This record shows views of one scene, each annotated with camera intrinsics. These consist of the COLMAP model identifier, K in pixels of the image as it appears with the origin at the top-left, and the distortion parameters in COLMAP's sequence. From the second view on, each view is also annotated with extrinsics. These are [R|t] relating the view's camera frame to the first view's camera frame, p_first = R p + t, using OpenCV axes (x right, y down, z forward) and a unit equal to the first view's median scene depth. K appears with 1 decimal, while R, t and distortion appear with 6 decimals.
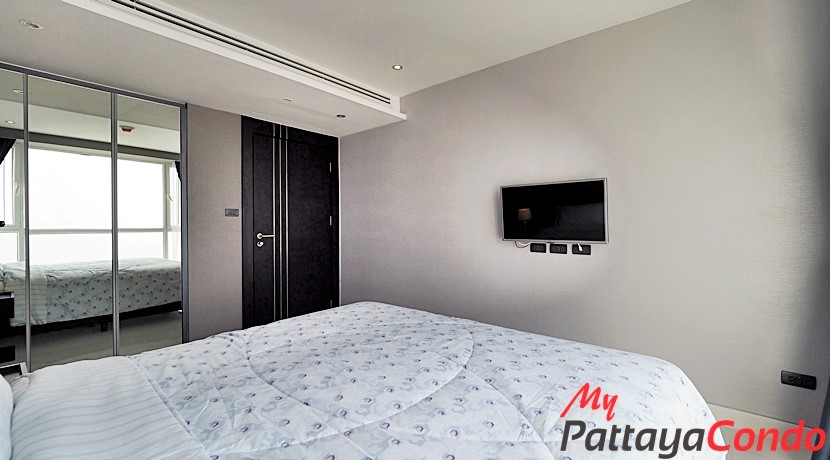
lens RADIAL K [[349.4, 0, 415.0], [0, 349.4, 230.0], [0, 0, 1]] dist [-0.001587, -0.000339]
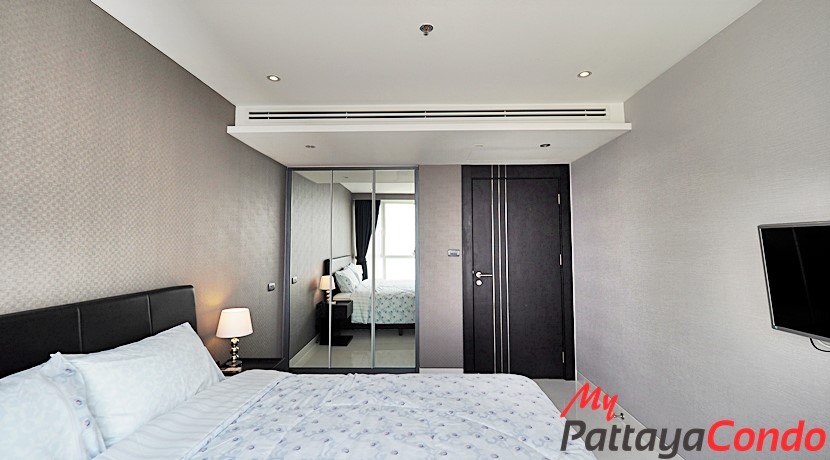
lens RADIAL K [[349.4, 0, 415.0], [0, 349.4, 230.0], [0, 0, 1]] dist [-0.001587, -0.000339]
pose [[0.624250, -0.027536, -0.780739, 0.265153], [-0.011001, 0.998970, -0.044029, -0.072741], [0.781147, 0.036074, 0.623304, 0.207983]]
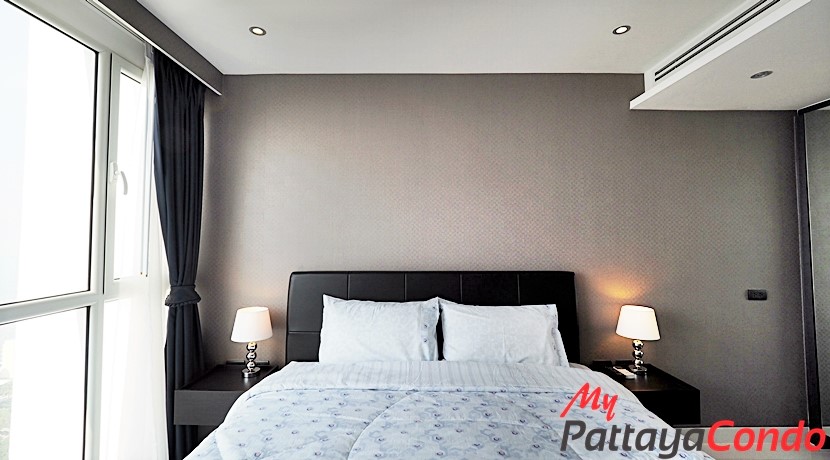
lens RADIAL K [[352.8, 0, 418.6], [0, 352.8, 219.6], [0, 0, 1]] dist [-0.000967, -0.000146]
pose [[-0.761784, -0.020365, -0.647511, 0.178511], [0.002787, 0.999393, -0.034712, -0.073305], [0.647825, -0.028248, -0.761265, 0.625770]]
